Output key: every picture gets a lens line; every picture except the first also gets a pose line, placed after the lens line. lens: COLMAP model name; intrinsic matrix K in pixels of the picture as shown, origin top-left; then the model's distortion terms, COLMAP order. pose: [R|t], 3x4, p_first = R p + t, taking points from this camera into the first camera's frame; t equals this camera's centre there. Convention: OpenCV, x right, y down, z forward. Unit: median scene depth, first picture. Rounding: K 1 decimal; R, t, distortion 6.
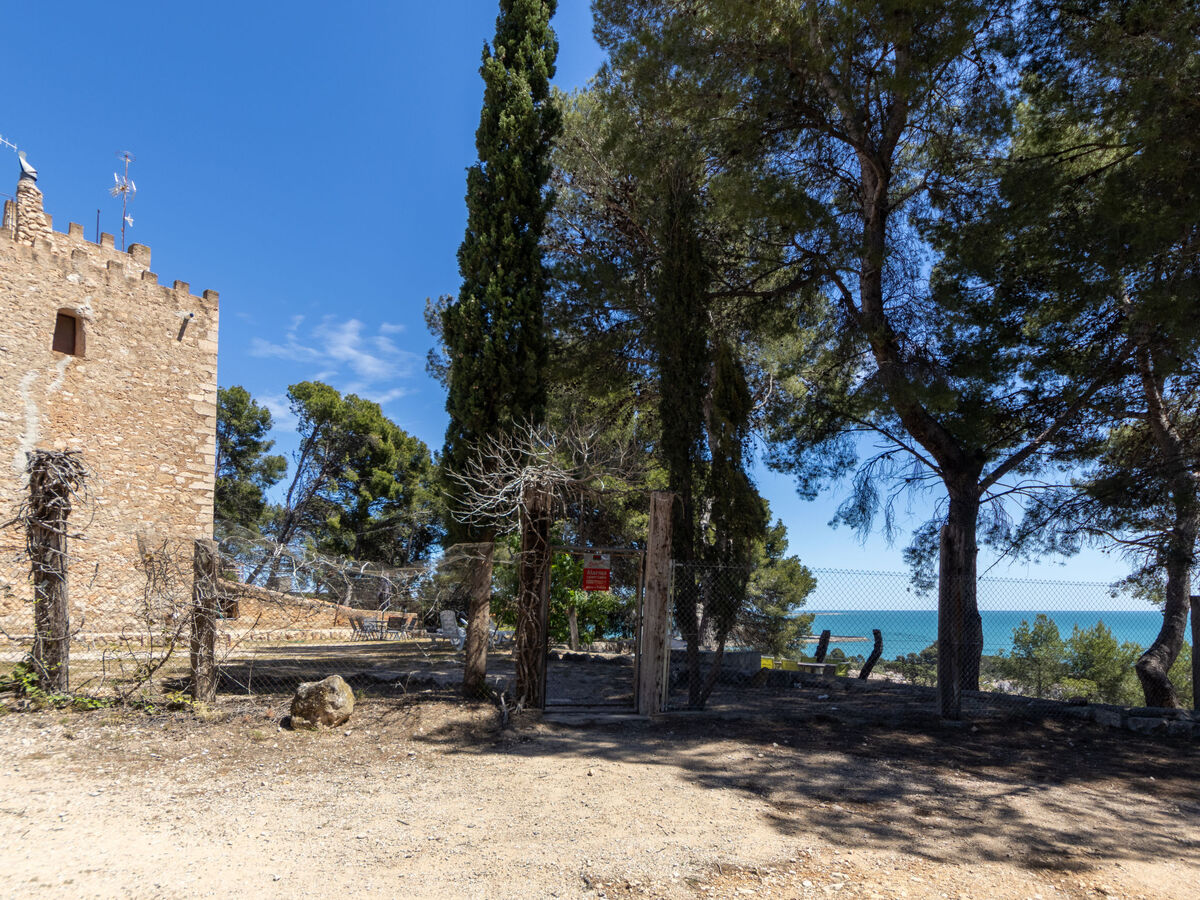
lens RADIAL K [[581.5, 0, 600.0], [0, 581.5, 450.0], [0, 0, 1]] dist [-0.002693, -0.001278]
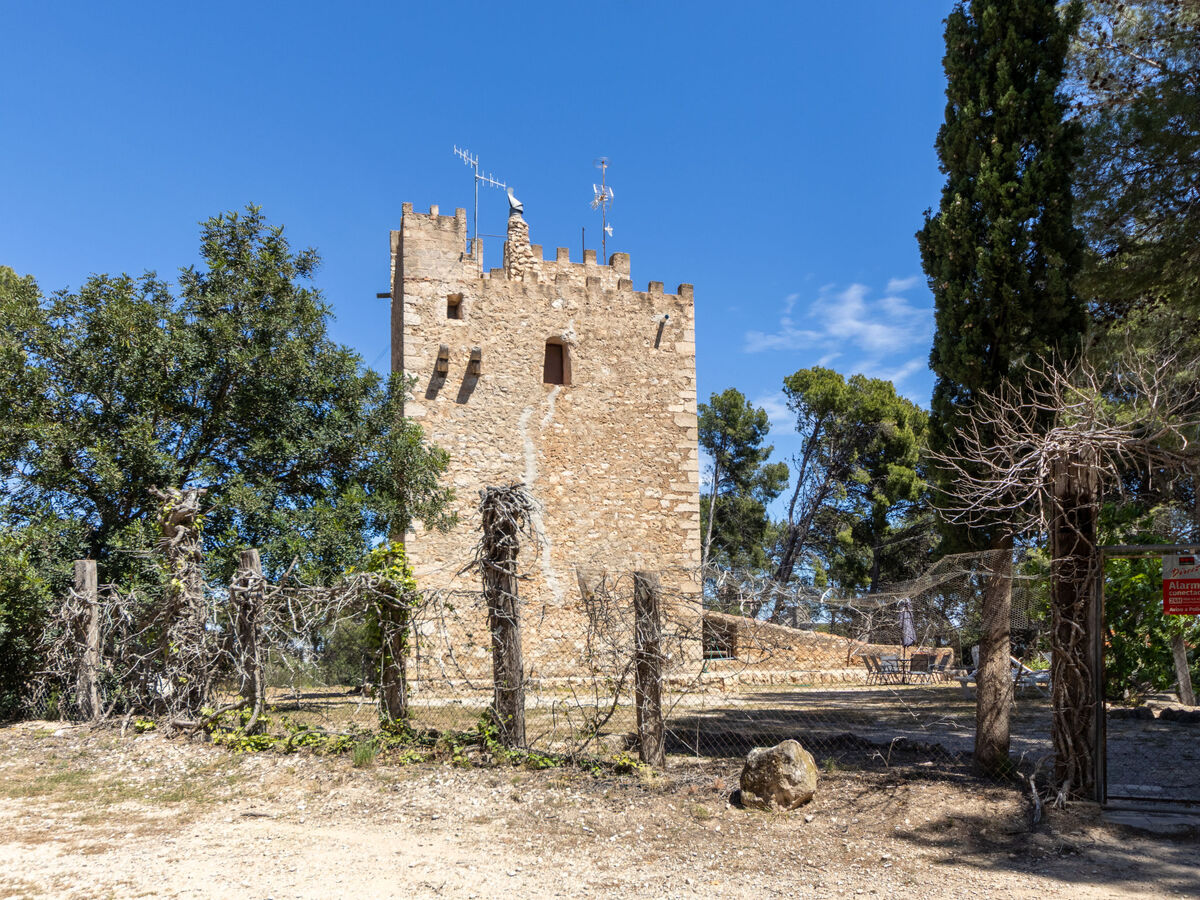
lens RADIAL K [[922.2, 0, 593.4], [0, 922.2, 495.3], [0, 0, 1]] dist [0.000284, 0.000373]
pose [[0.865052, -0.104193, -0.490743, -0.094059], [0.147239, 0.987846, 0.049807, -0.033807], [0.479589, -0.115342, 0.869880, -0.194470]]
